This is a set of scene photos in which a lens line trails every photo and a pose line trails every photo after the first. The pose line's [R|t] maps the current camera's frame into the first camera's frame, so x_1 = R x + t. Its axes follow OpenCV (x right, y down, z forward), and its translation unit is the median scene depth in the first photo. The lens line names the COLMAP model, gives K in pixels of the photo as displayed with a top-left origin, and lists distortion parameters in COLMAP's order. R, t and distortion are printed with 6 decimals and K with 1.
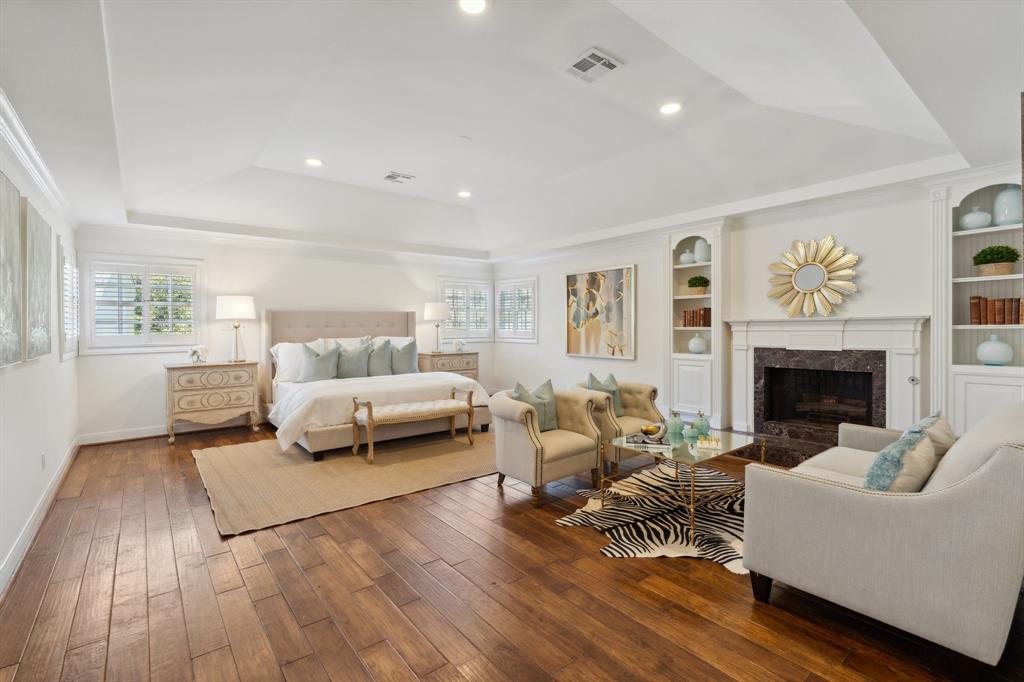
lens RADIAL K [[462.3, 0, 504.1], [0, 462.3, 331.3], [0, 0, 1]] dist [-0.005537, 0.001081]
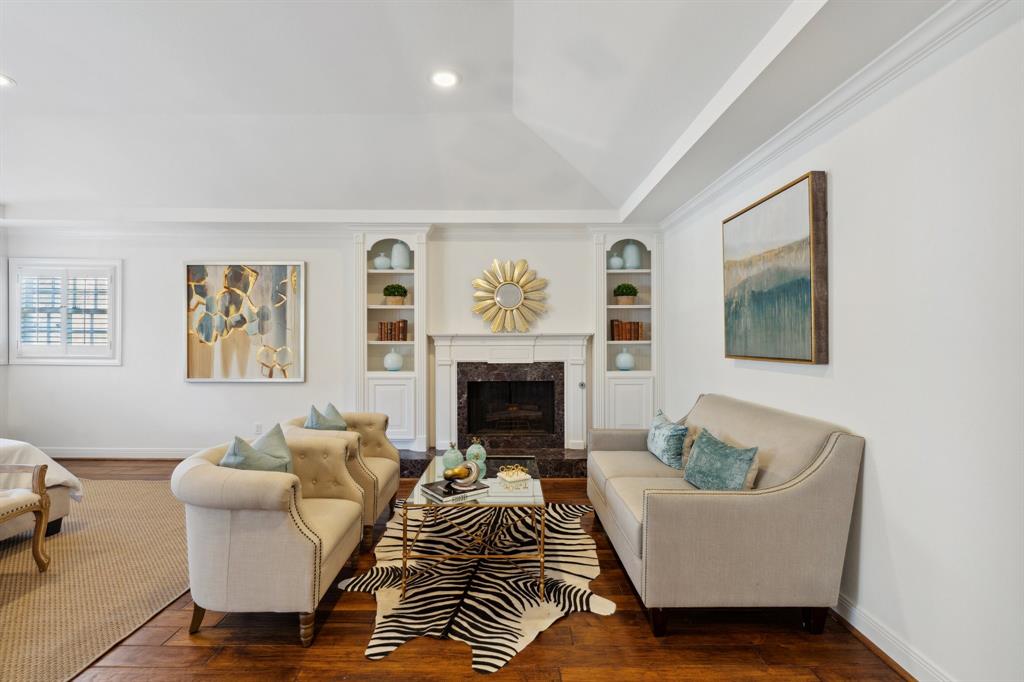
lens RADIAL K [[462.3, 0, 489.2], [0, 462.3, 339.7], [0, 0, 1]] dist [-0.005537, 0.001081]
pose [[0.613252, 0.006863, 0.789857, -0.222976], [0.001693, 0.999949, -0.010003, -0.003618], [-0.789885, 0.007471, 0.613209, 0.390516]]
